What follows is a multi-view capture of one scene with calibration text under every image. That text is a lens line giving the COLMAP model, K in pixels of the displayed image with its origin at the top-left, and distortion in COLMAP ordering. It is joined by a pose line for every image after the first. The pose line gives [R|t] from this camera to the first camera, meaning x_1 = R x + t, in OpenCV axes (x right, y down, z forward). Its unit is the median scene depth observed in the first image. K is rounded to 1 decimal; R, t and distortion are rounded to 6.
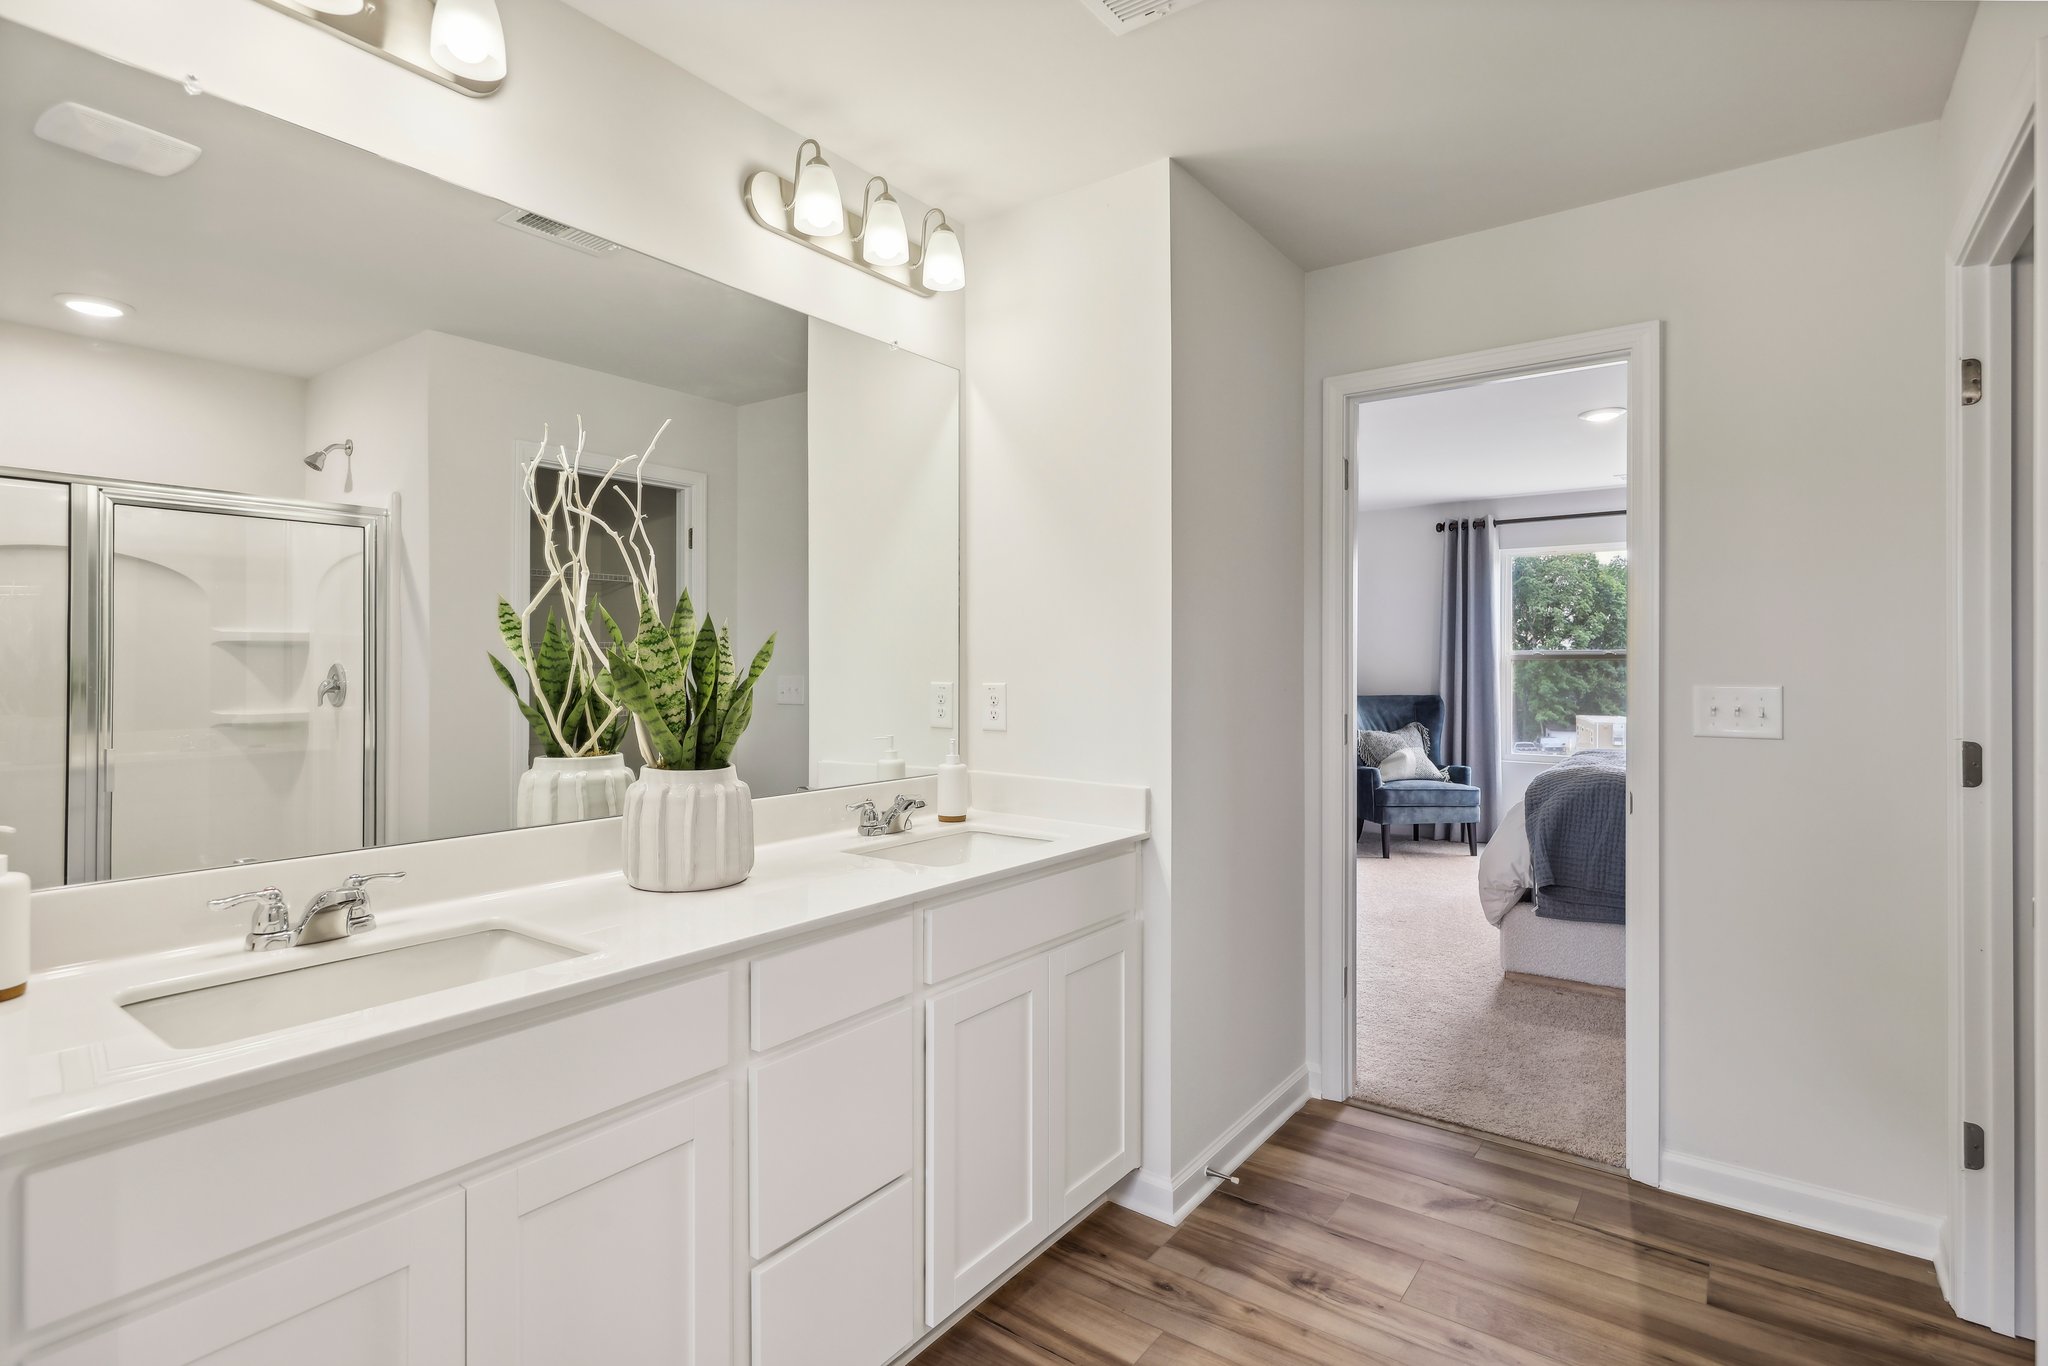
lens RADIAL K [[1002.7, 0, 1022.4], [0, 1002.7, 674.8], [0, 0, 1]] dist [-0.000037, -0.000001]
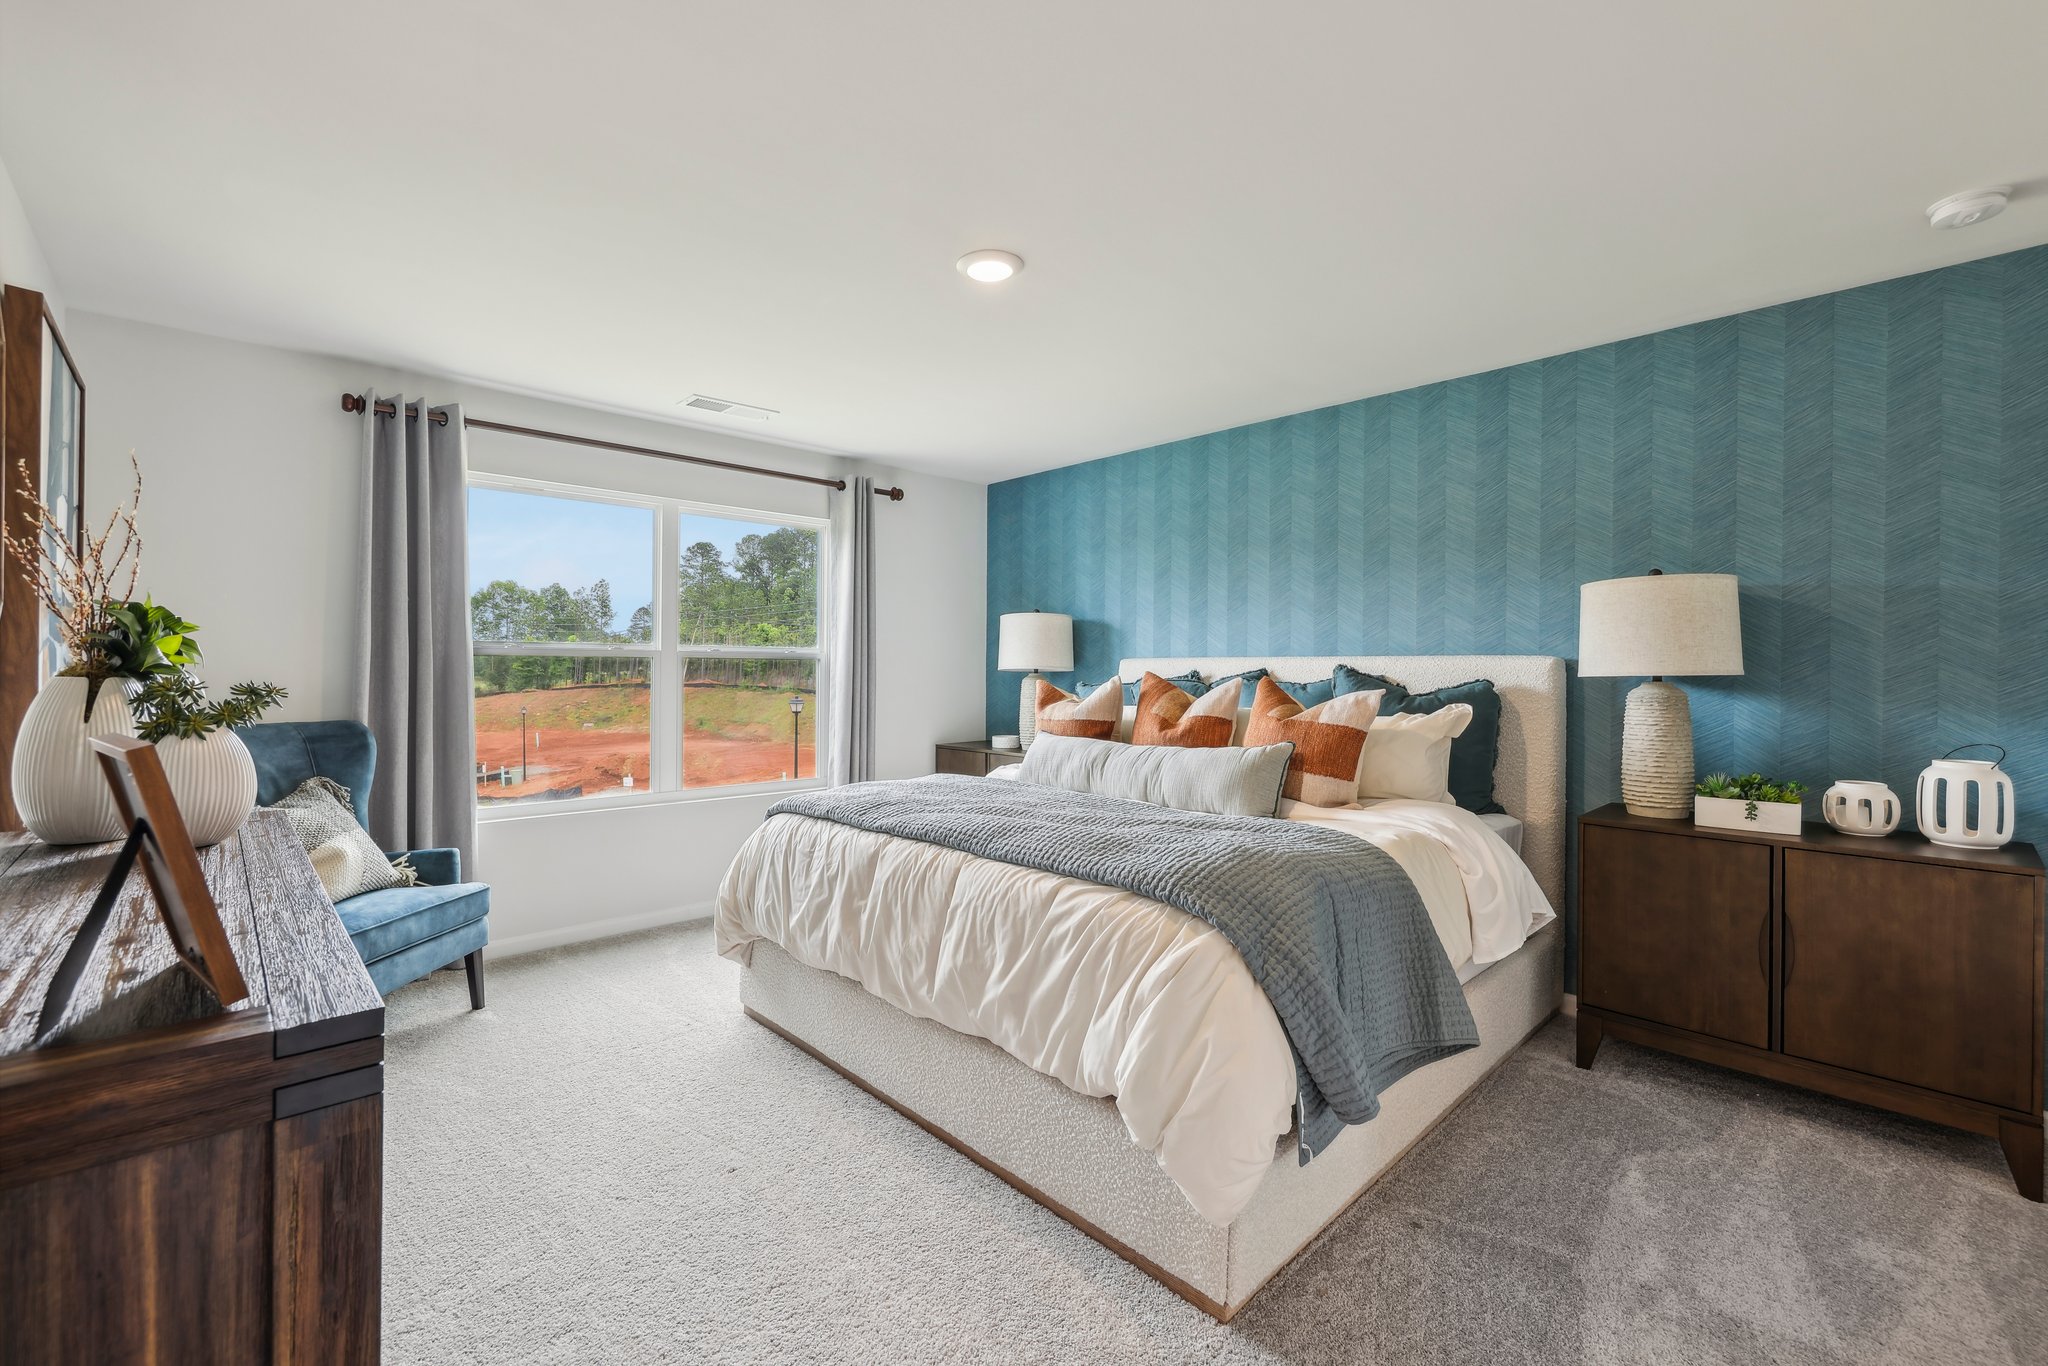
lens RADIAL K [[873.9, 0, 1023.3], [0, 873.9, 672.5], [0, 0, 1]] dist [0.000445, 0.000044]
pose [[0.170219, -0.005227, 0.985392, 0.021497], [-0.001519, 0.999983, 0.005567, -0.008465], [-0.985405, -0.002445, 0.170208, 0.591658]]
